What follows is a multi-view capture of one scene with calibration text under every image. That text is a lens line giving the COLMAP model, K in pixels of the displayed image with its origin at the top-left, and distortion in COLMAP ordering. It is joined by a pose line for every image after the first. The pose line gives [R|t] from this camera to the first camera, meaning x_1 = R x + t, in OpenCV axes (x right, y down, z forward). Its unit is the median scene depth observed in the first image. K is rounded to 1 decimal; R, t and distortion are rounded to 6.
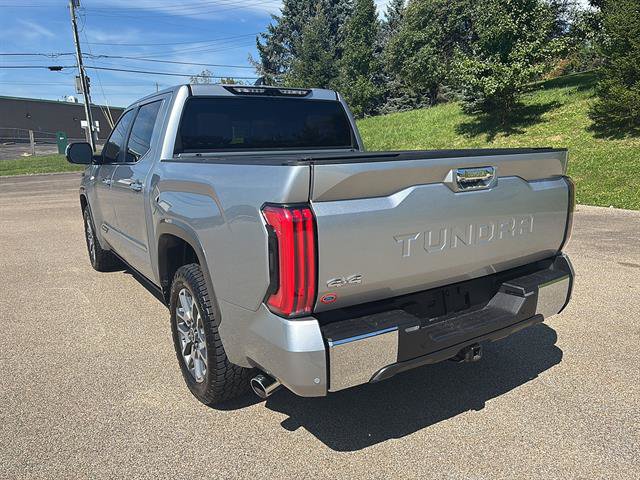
lens RADIAL K [[482.3, 0, 320.0], [0, 482.3, 240.0], [0, 0, 1]] dist [0.061643, -0.068723]
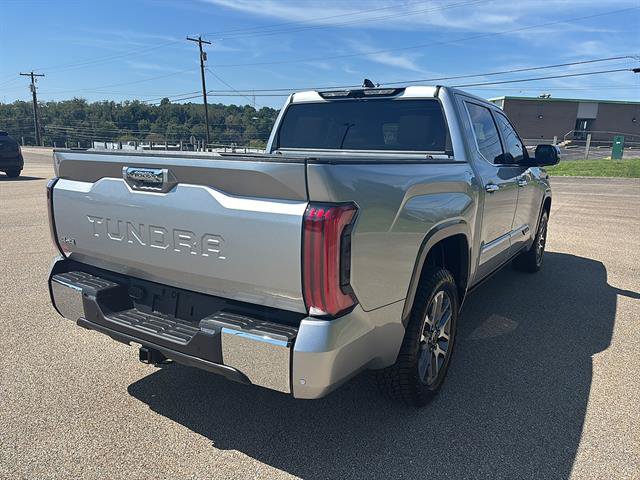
lens RADIAL K [[482.3, 0, 320.0], [0, 482.3, 240.0], [0, 0, 1]] dist [0.061643, -0.068723]
pose [[0.419212, 0.203423, -0.884805, 0.759322], [-0.211248, 0.969681, 0.122849, -0.112331], [0.882970, 0.135414, 0.449475, 0.491602]]
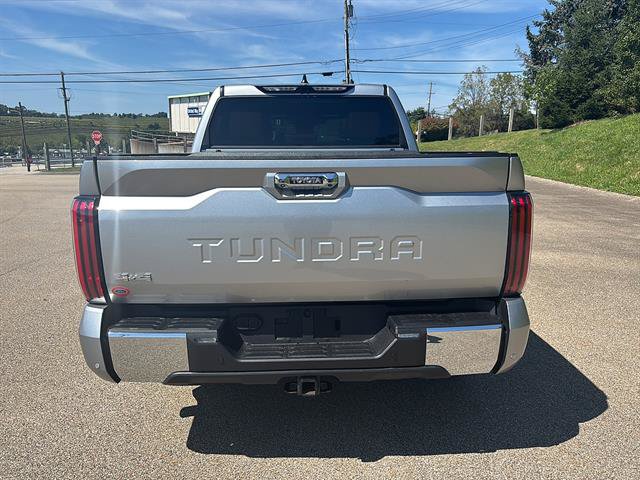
lens RADIAL K [[482.3, 0, 320.0], [0, 482.3, 240.0], [0, 0, 1]] dist [0.061643, -0.068723]
pose [[0.856574, 0.118236, -0.502297, 0.433196], [-0.116014, 0.992602, 0.035809, -0.035115], [0.502815, 0.027601, 0.863954, 0.153031]]
